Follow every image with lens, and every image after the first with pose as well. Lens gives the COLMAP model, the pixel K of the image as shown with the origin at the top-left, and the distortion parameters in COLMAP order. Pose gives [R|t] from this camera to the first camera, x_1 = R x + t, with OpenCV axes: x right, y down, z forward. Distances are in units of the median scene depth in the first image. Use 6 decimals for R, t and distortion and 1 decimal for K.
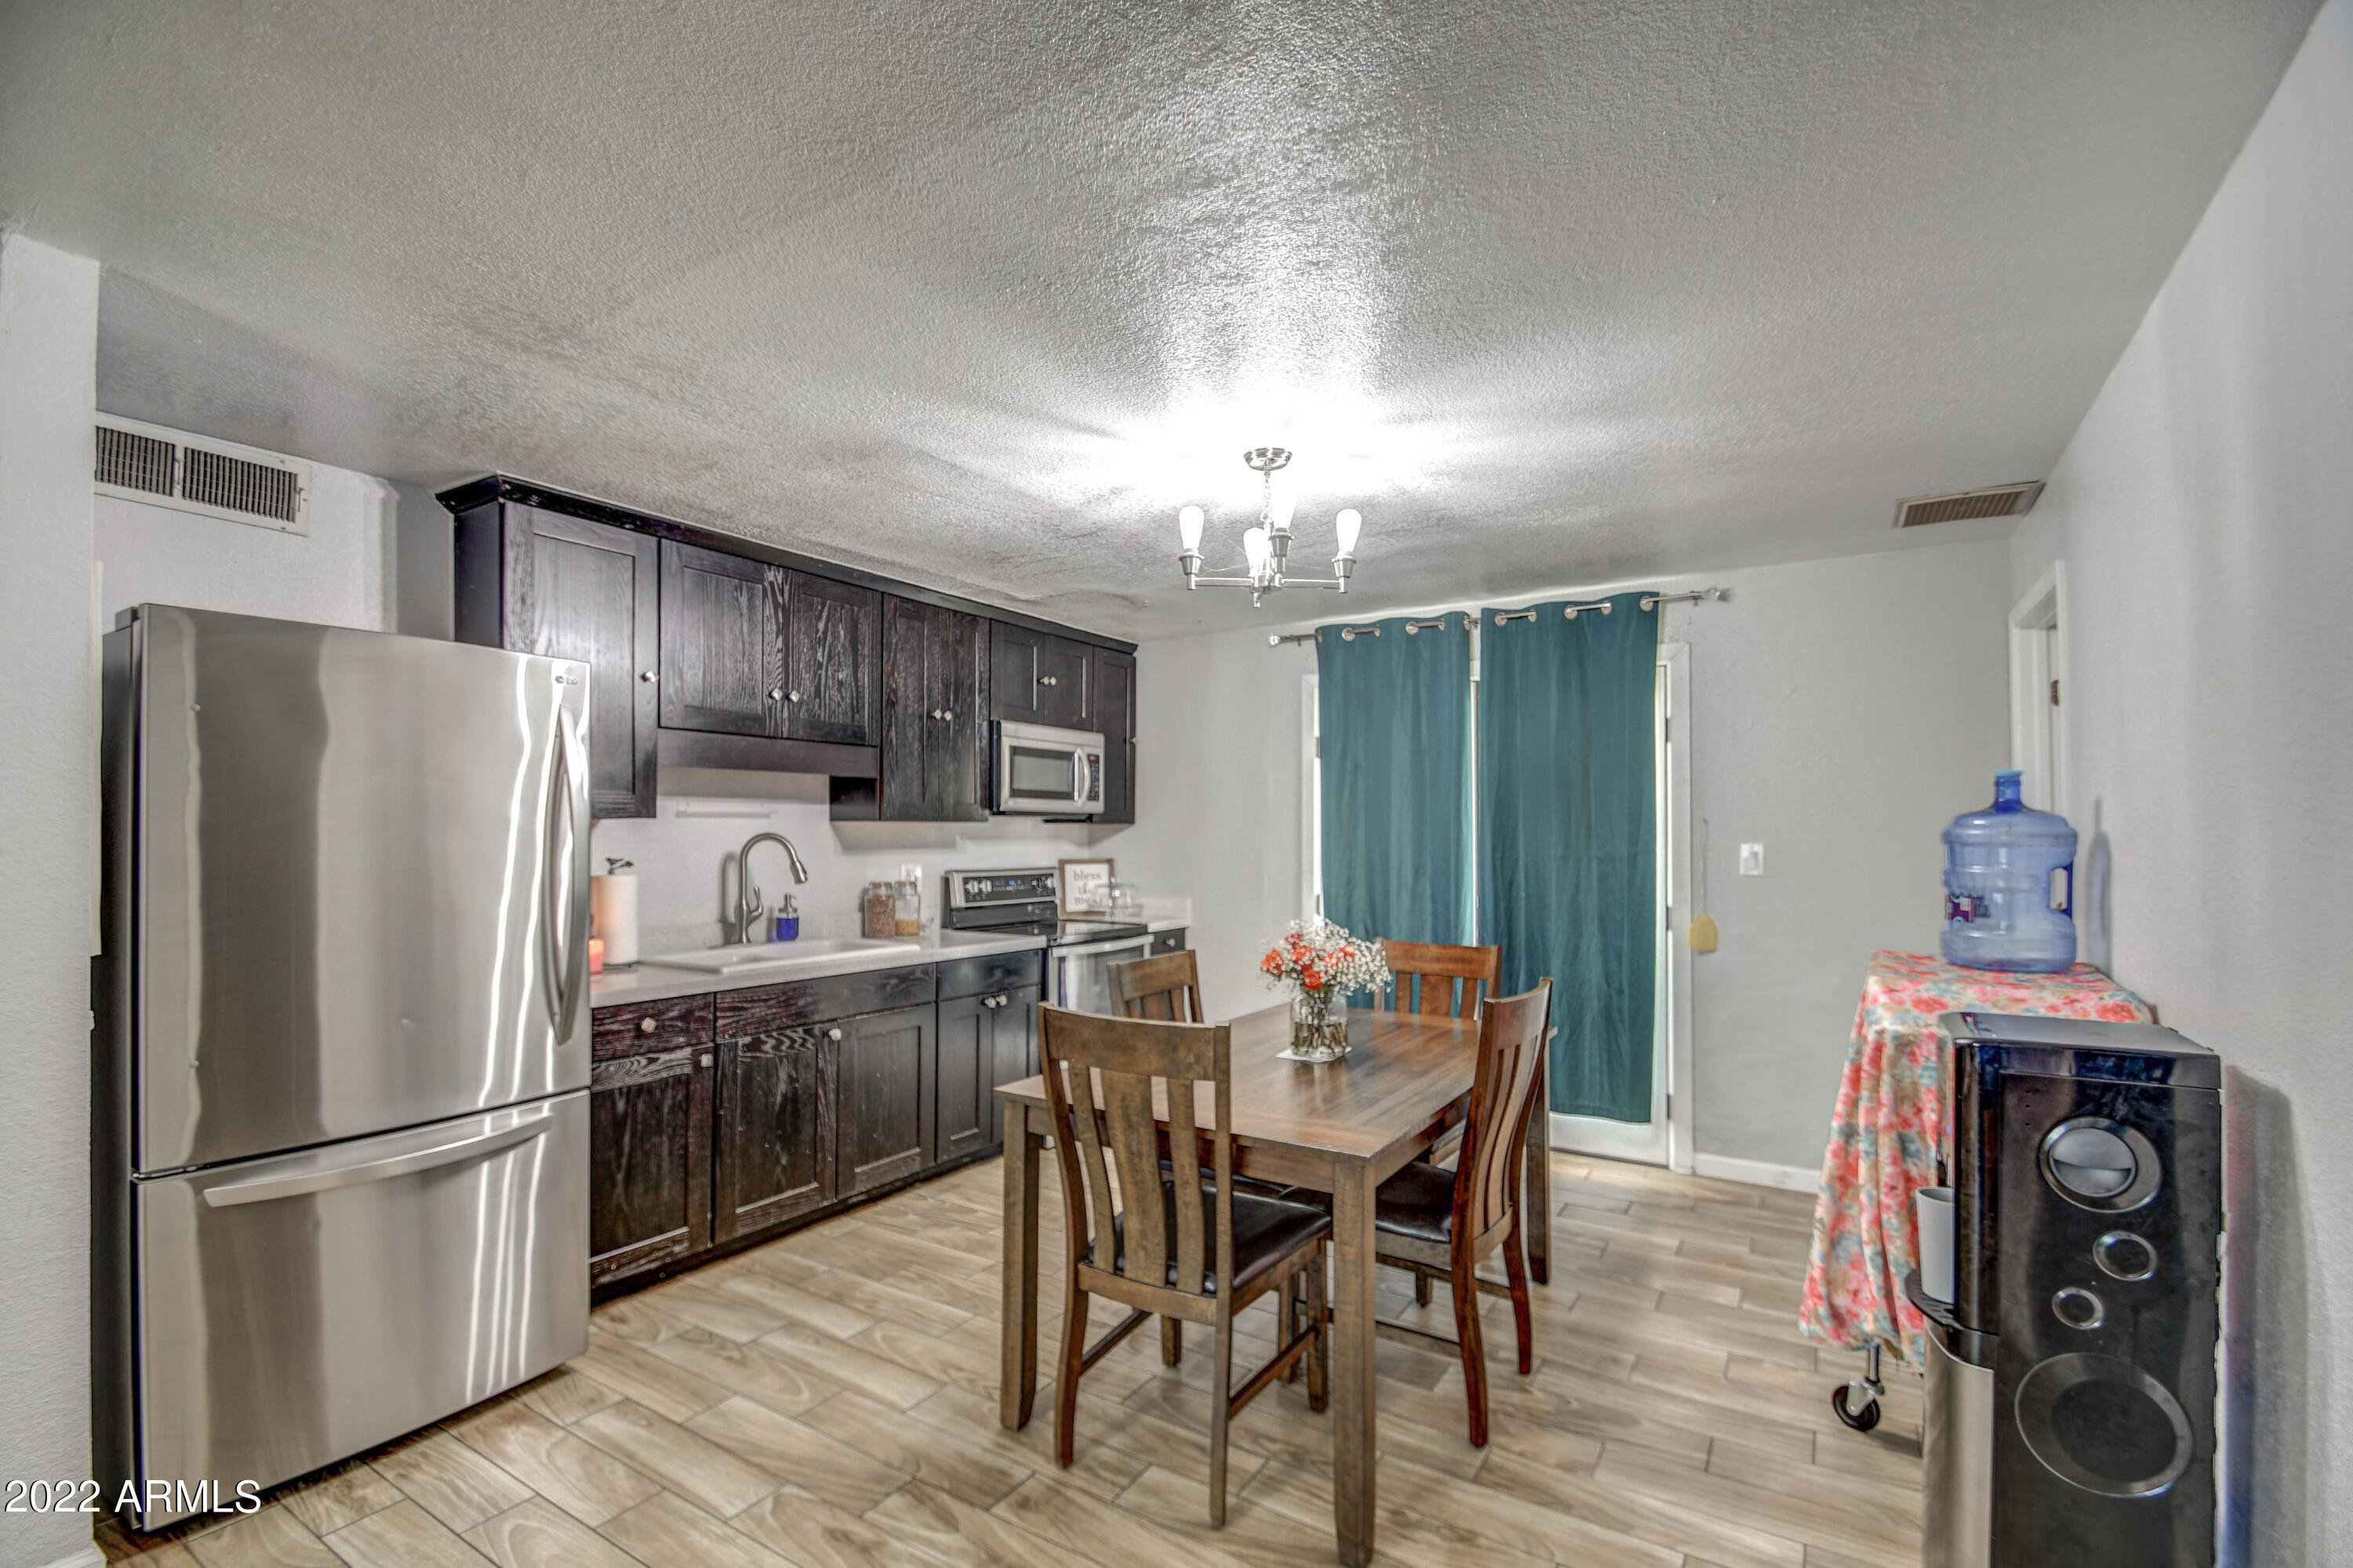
lens RADIAL K [[1035.3, 0, 1176.5], [0, 1035.3, 784.0], [0, 0, 1]] dist [0.000831, 0.000040]
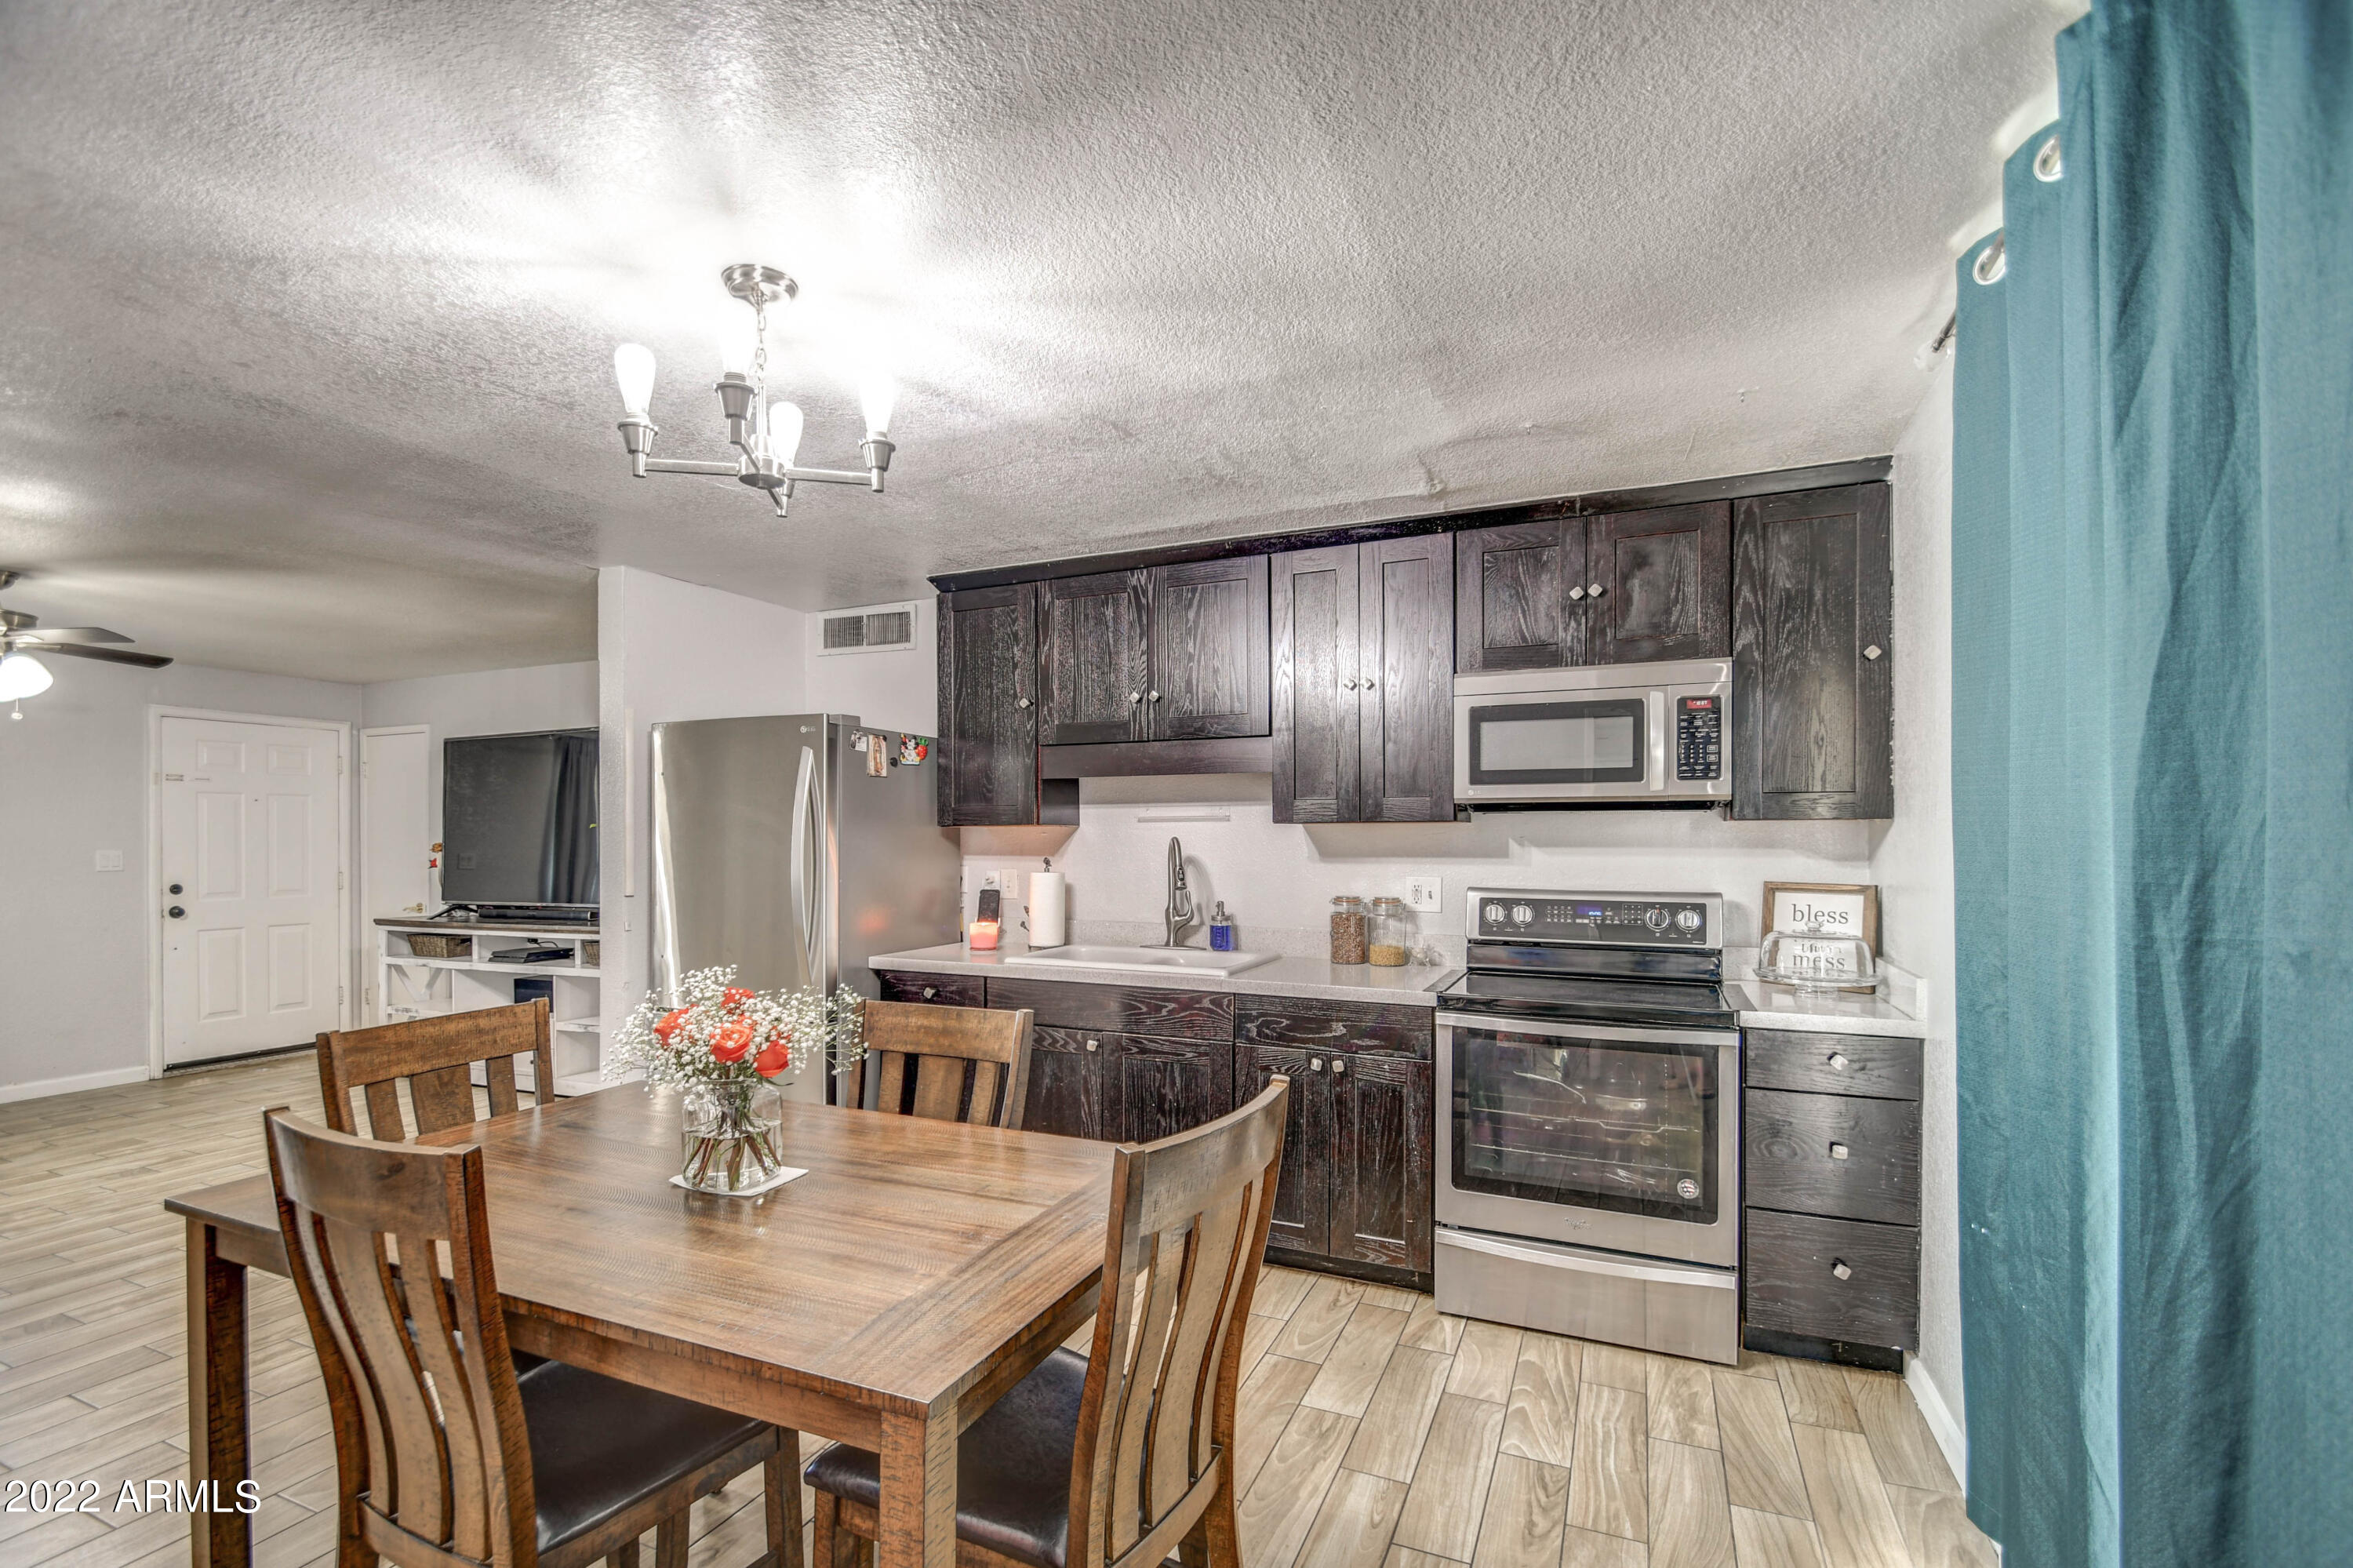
lens RADIAL K [[1045.4, 0, 1184.7], [0, 1045.4, 825.9], [0, 0, 1]] dist [0.002928, 0.000125]
pose [[0.158780, -0.007781, -0.987283, 0.542849], [0.049052, 0.998796, 0.000017, 0.034139], [0.986095, -0.048431, 0.158971, 0.780543]]
